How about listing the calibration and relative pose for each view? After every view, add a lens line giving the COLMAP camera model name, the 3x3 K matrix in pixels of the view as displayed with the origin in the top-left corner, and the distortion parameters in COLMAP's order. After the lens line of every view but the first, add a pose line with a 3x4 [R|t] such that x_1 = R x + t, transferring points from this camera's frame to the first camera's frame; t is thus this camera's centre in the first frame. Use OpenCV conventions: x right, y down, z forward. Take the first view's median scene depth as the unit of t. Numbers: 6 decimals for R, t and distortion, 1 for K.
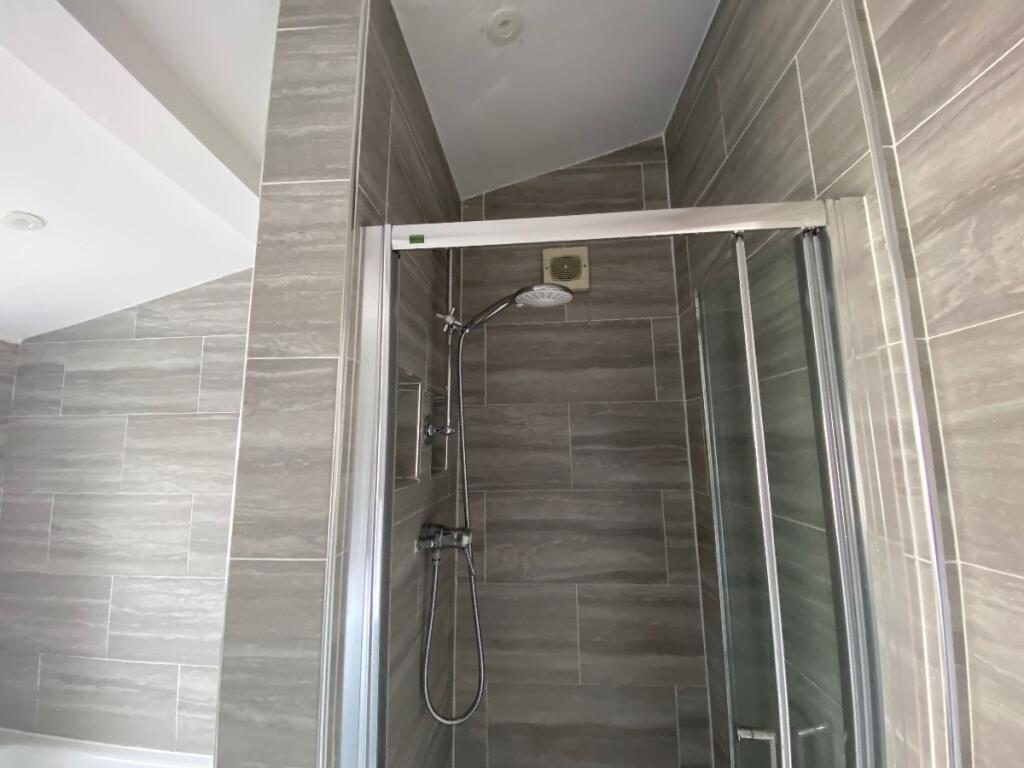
lens RADIAL K [[414.8, 0, 512.0], [0, 414.8, 384.0], [0, 0, 1]] dist [0.028931, -0.025987]
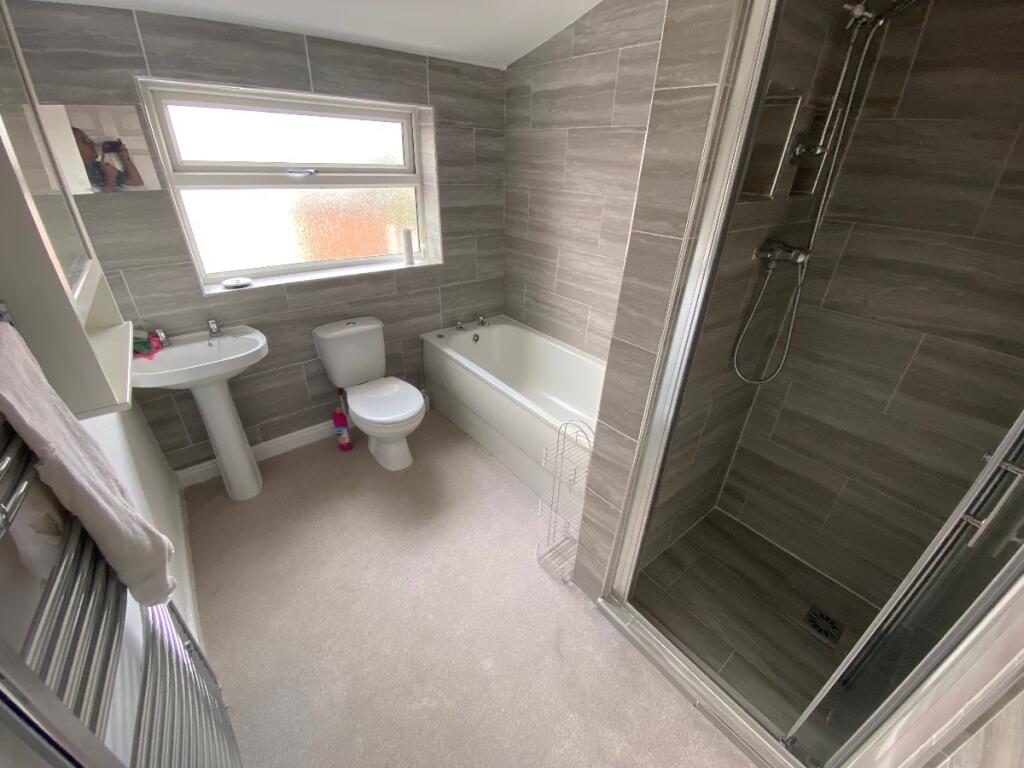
lens RADIAL K [[414.8, 0, 512.0], [0, 414.8, 384.0], [0, 0, 1]] dist [0.028931, -0.025987]
pose [[0.682481, 0.379213, -0.624834, 0.137519], [0.066712, 0.818991, 0.569915, -0.036662], [0.727853, -0.430640, 0.533647, -0.246523]]
